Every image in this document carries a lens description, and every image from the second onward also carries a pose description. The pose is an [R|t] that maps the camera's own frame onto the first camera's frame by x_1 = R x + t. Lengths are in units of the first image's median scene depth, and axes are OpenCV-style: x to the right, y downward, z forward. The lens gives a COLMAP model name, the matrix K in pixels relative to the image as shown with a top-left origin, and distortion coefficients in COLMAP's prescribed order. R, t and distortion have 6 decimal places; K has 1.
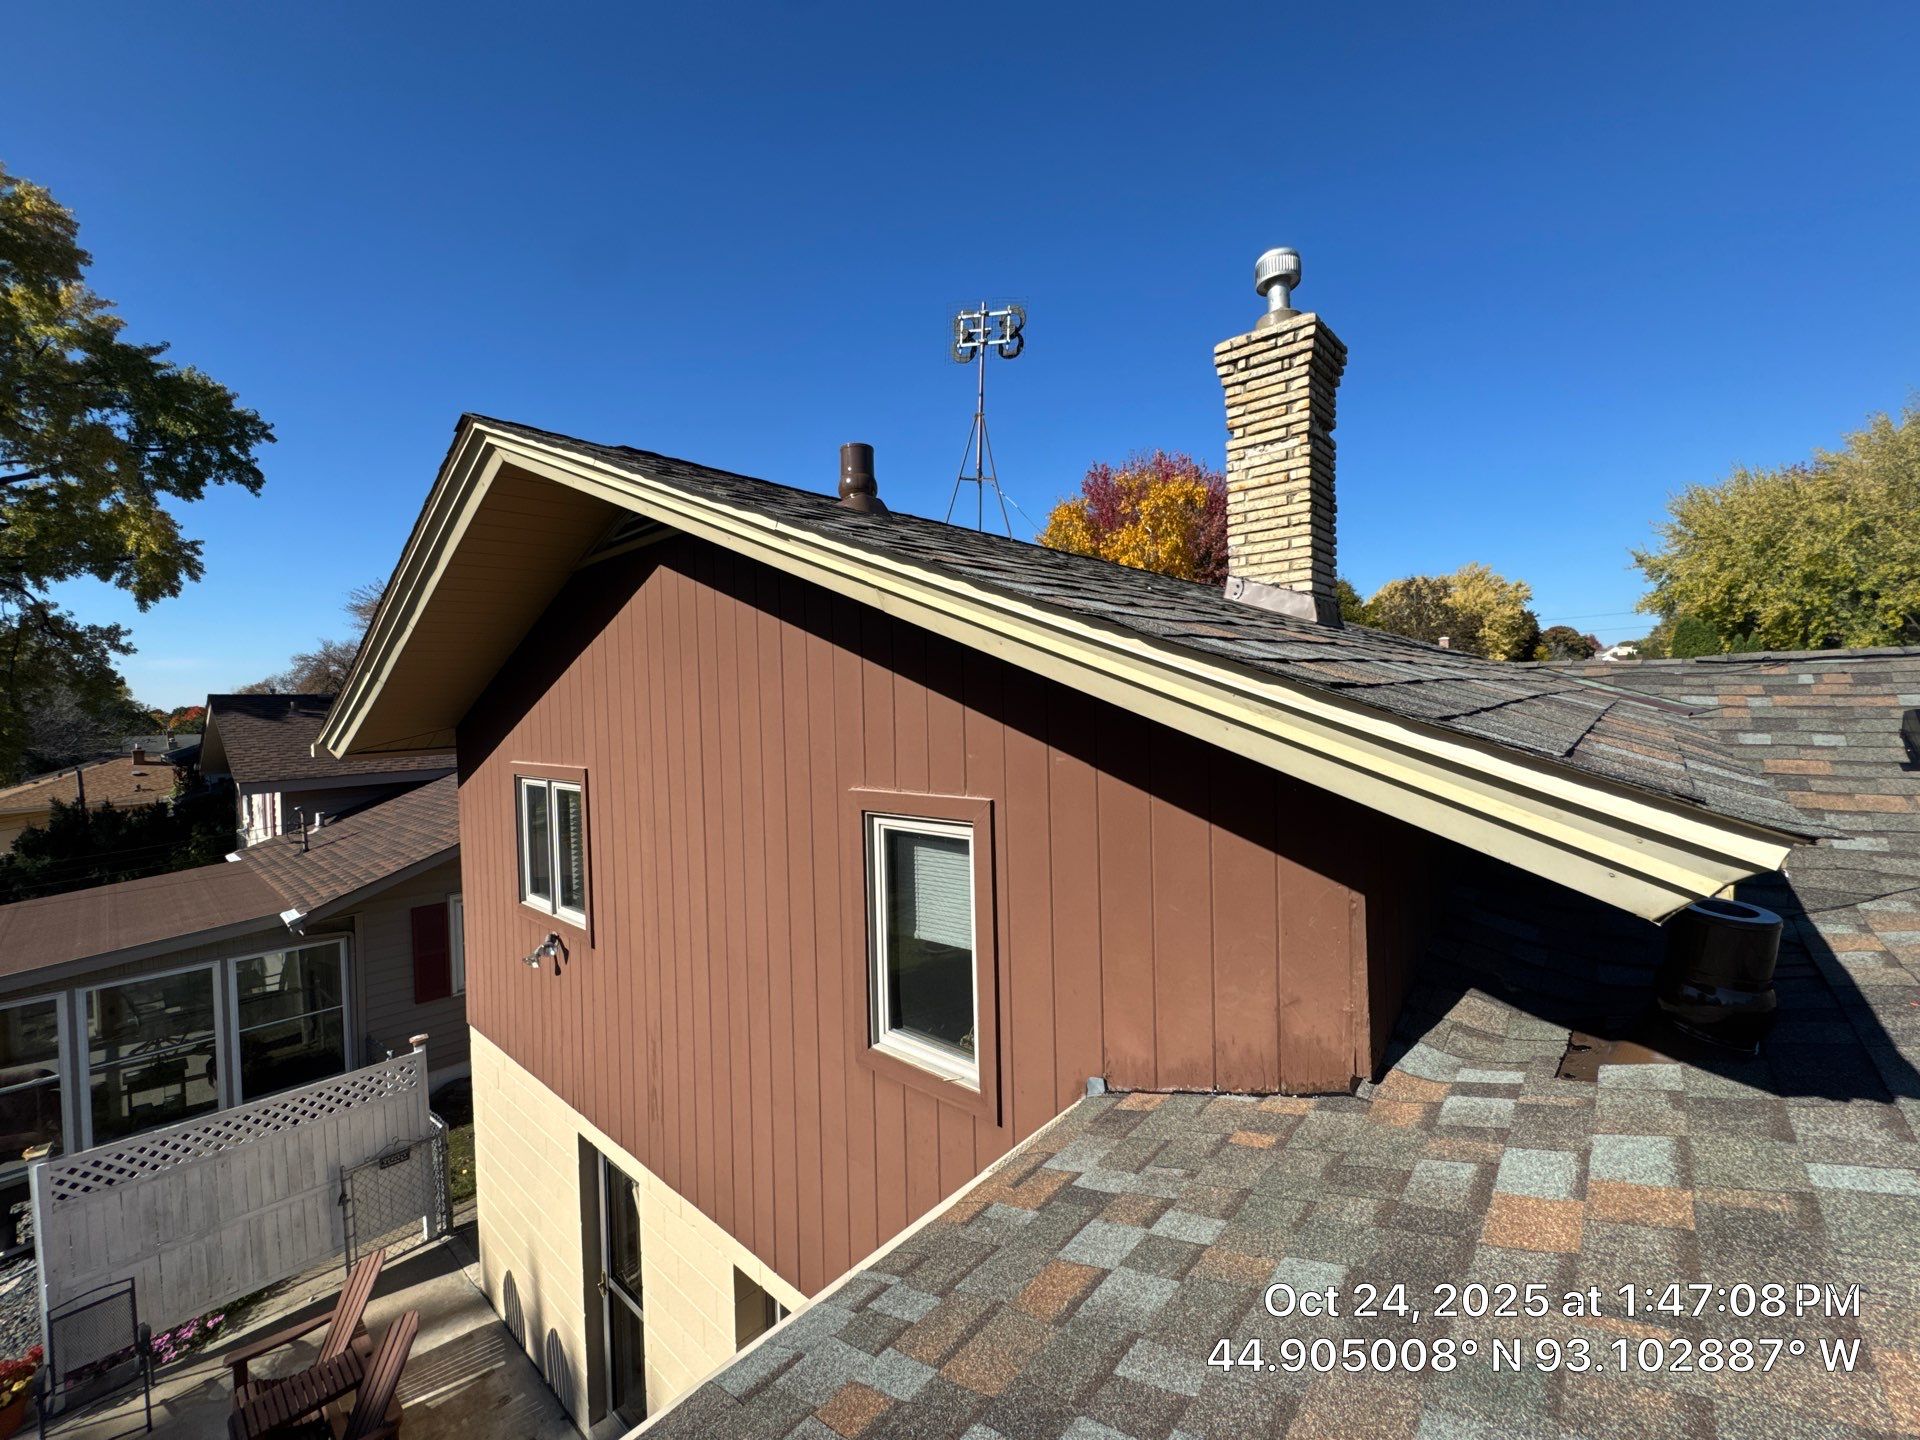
lens RADIAL K [[764.6, 0, 947.9], [0, 764.6, 709.0], [0, 0, 1]] dist [-0.006029, 0.000403]
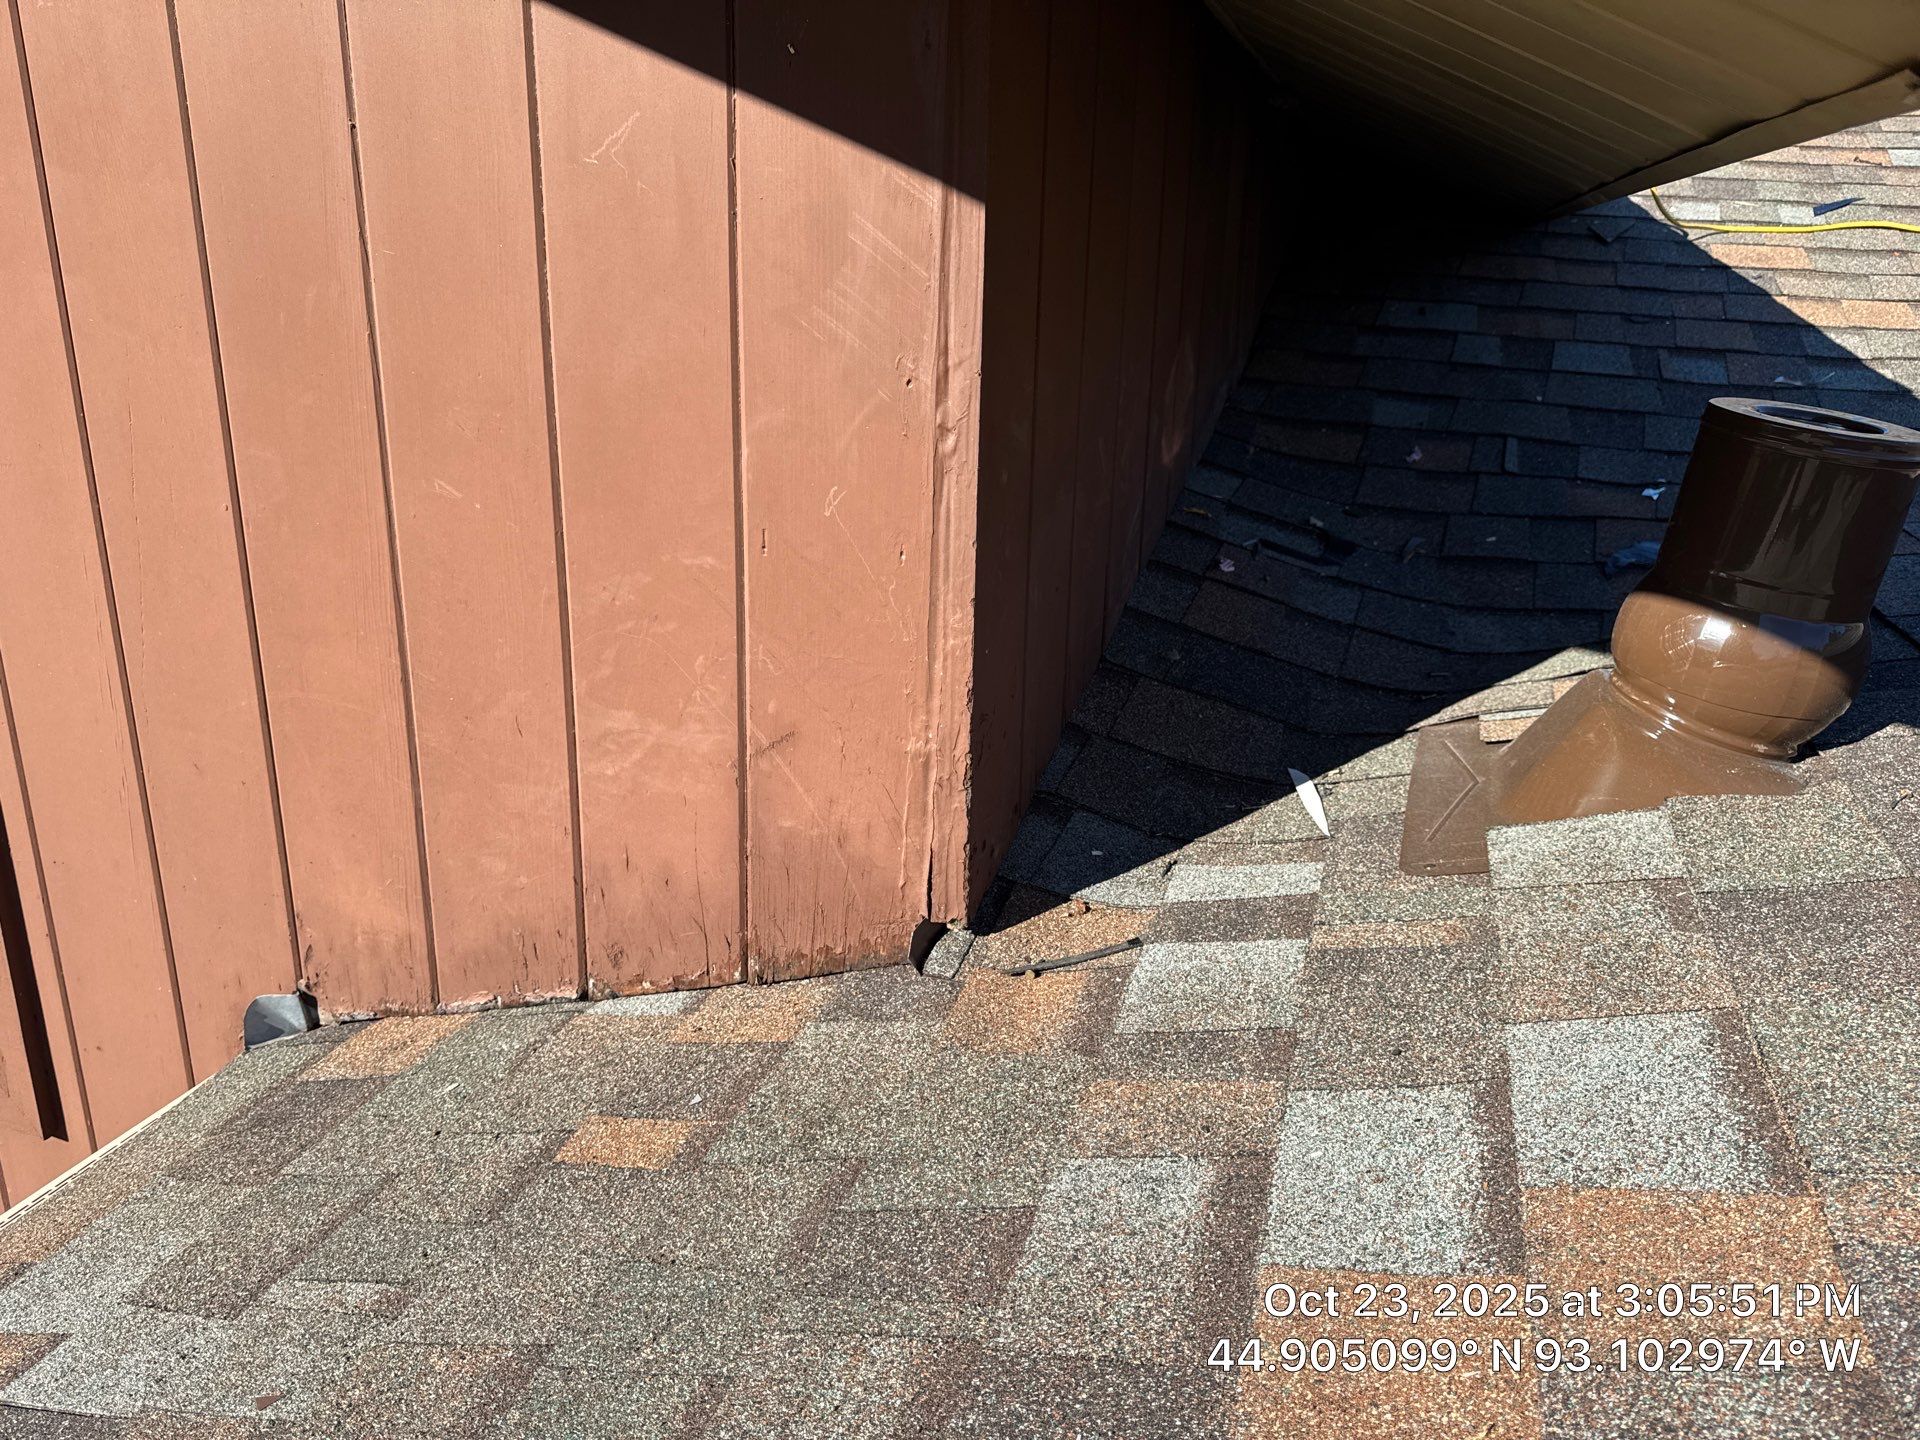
lens RADIAL K [[1376.8, 0, 961.6], [0, 1376.8, 720.5], [0, 0, 1]] dist [0.012038, 0.001115]
pose [[0.906935, -0.072023, 0.415069, 0.312051], [-0.064333, 0.950042, 0.305421, 0.209879], [-0.416330, -0.303700, 0.856992, 0.507795]]
